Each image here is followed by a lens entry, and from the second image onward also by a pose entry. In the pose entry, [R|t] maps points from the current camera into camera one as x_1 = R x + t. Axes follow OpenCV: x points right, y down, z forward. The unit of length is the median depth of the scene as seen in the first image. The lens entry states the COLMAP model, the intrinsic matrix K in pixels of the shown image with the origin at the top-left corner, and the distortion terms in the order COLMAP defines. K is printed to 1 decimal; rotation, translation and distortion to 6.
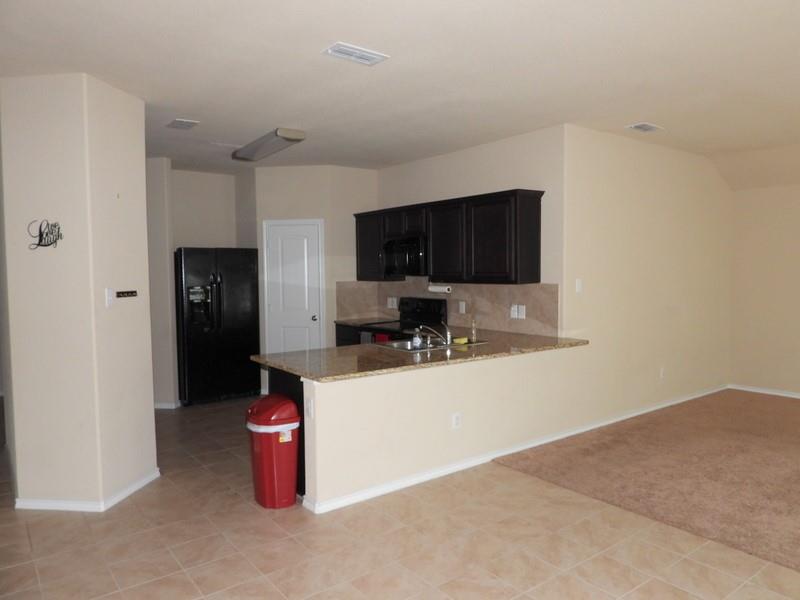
lens RADIAL K [[577.1, 0, 399.5], [0, 577.1, 298.4], [0, 0, 1]] dist [-0.016842, 0.001260]
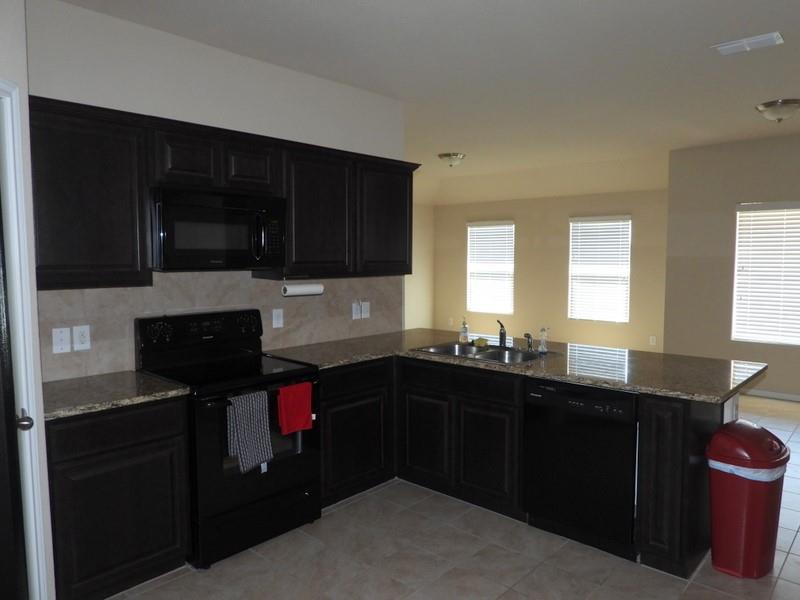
lens RADIAL K [[577.1, 0, 413.8], [0, 577.1, 301.2], [0, 0, 1]] dist [-0.016842, 0.001260]
pose [[-0.183117, -0.068000, 0.980737, -0.634964], [0.058989, 0.995047, 0.080006, -0.052956], [-0.981320, 0.072503, -0.178198, 1.115263]]
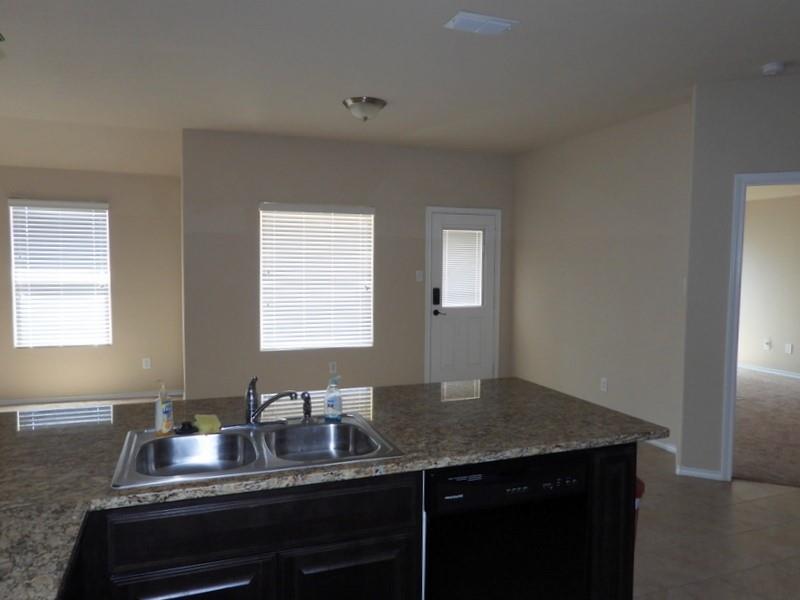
lens RADIAL K [[577.1, 0, 402.3], [0, 577.1, 304.0], [0, 0, 1]] dist [-0.016842, 0.001260]
pose [[-0.956418, -0.025779, 0.290861, -0.132540], [0.010546, 0.992396, 0.122635, -0.058888], [-0.291811, 0.120357, -0.948873, 1.218252]]
